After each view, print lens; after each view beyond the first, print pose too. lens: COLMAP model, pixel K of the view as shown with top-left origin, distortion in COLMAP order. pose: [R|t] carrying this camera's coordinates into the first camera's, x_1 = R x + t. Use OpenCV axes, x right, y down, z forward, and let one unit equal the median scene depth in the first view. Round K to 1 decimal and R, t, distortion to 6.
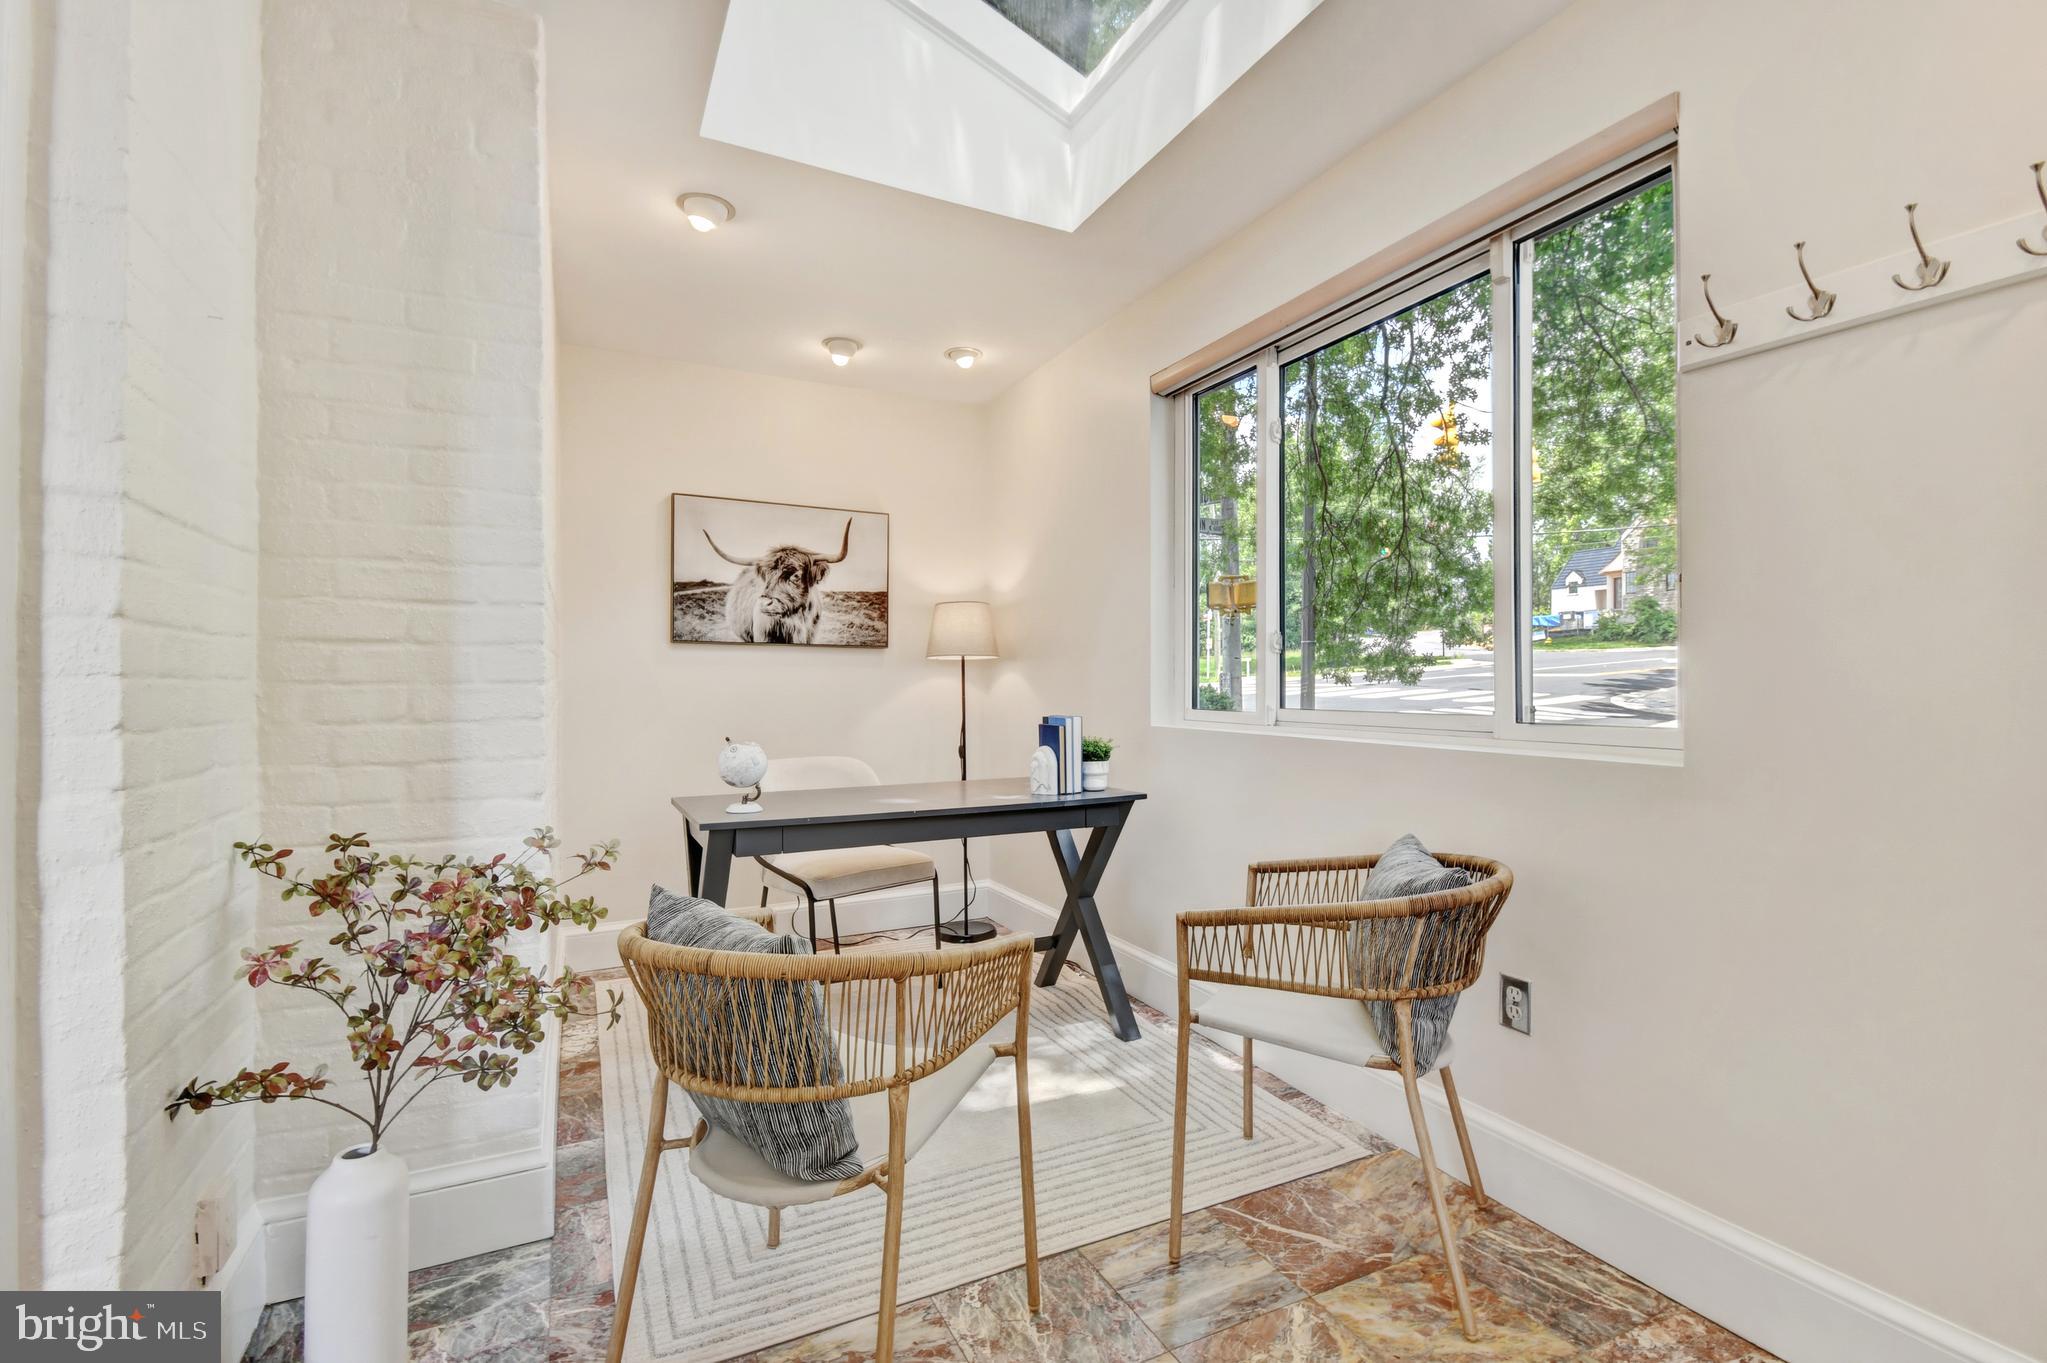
lens RADIAL K [[911.4, 0, 1014.9], [0, 911.4, 690.1], [0, 0, 1]] dist [0.023567, -0.000274]
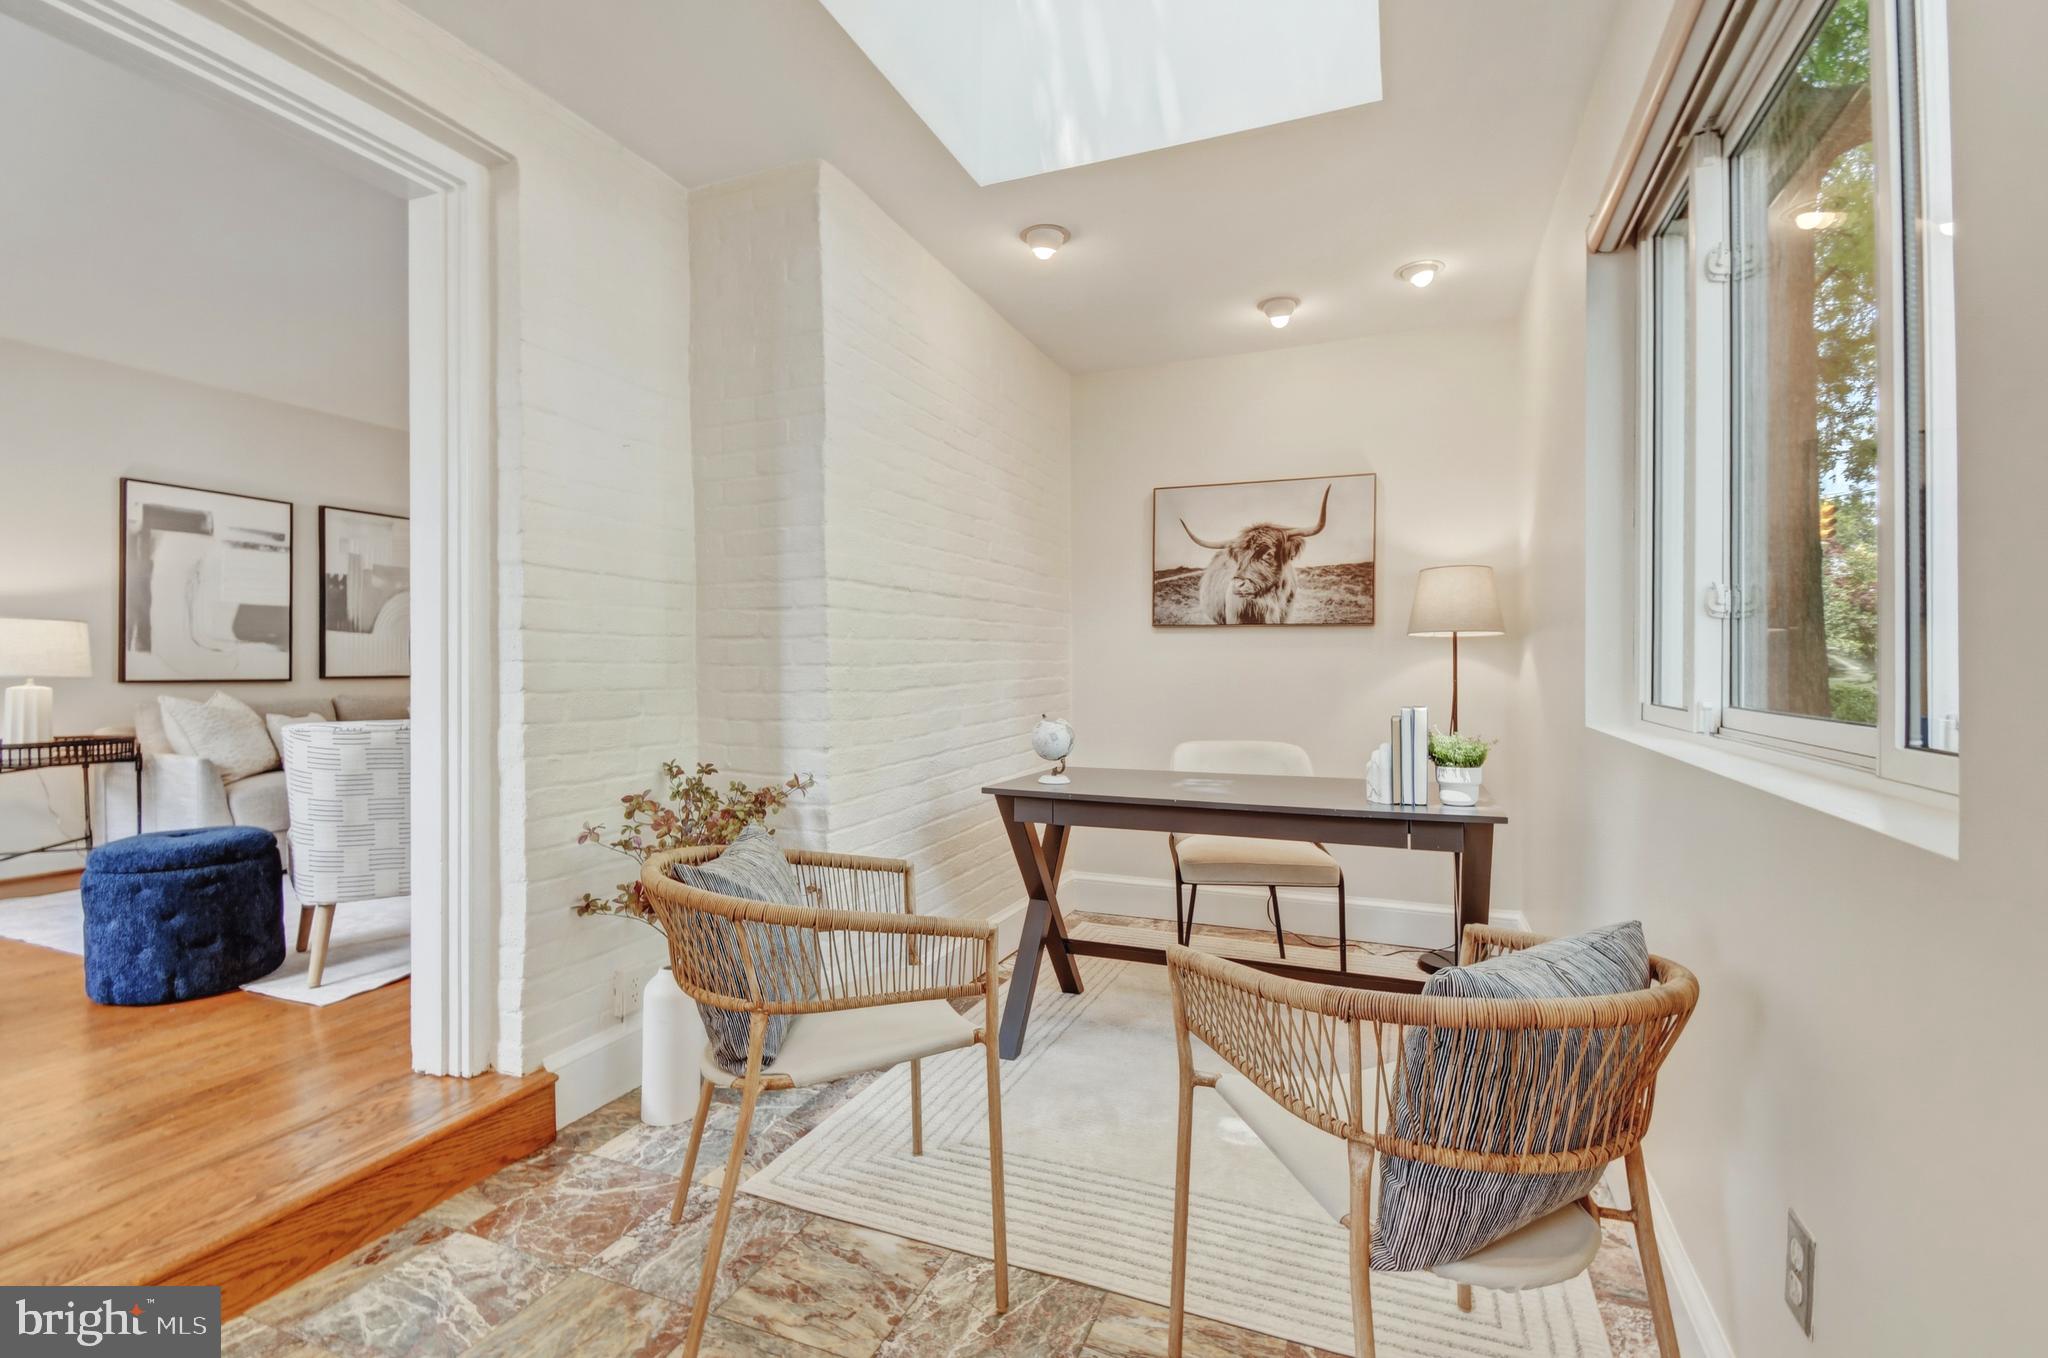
lens RADIAL K [[918.1, 0, 1029.6], [0, 918.1, 687.4], [0, 0, 1]] dist [0.048428, -0.028353]
pose [[0.667618, 0.020608, -0.744219, 0.335957], [-0.006520, 0.999740, 0.021834, -0.003434], [0.744475, -0.009725, 0.667579, 0.164141]]
